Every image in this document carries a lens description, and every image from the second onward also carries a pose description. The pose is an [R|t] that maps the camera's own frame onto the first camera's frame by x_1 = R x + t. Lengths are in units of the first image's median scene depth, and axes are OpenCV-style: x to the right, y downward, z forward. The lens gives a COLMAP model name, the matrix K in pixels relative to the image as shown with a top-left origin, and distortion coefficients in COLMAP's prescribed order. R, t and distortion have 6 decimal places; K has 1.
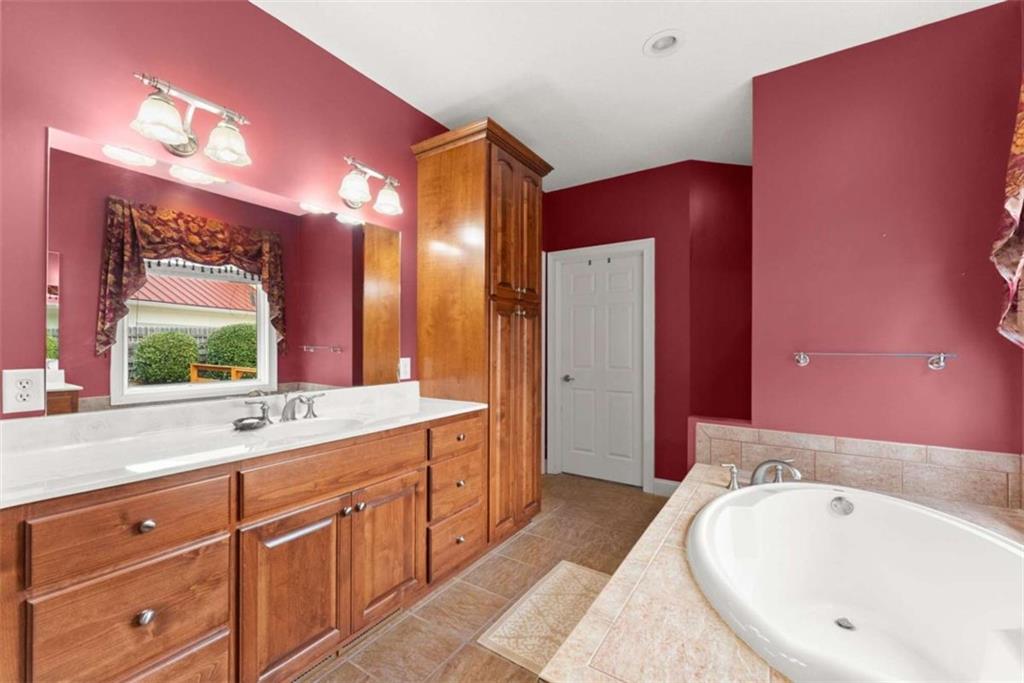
lens RADIAL K [[414.1, 0, 510.9], [0, 414.1, 345.3], [0, 0, 1]] dist [-0.001323, 0.000260]
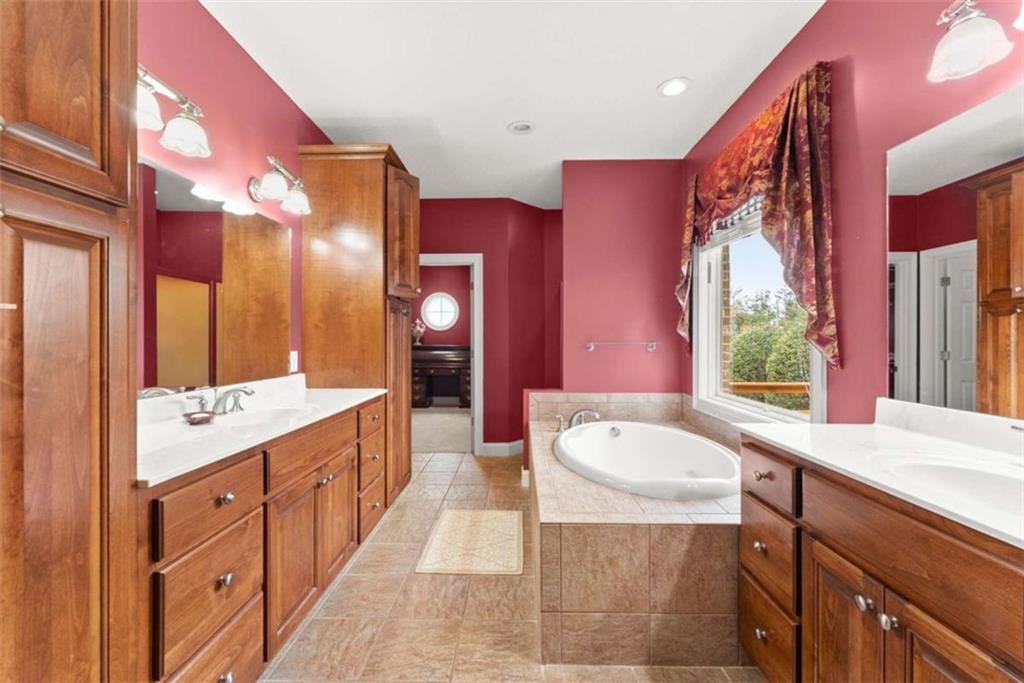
lens RADIAL K [[414.1, 0, 510.8], [0, 414.1, 339.3], [0, 0, 1]] dist [-0.001323, 0.000260]
pose [[0.844623, -0.004704, 0.535340, -0.394381], [0.003824, 0.999989, 0.002754, 0.000822], [-0.535347, -0.000279, 0.844632, -0.174579]]
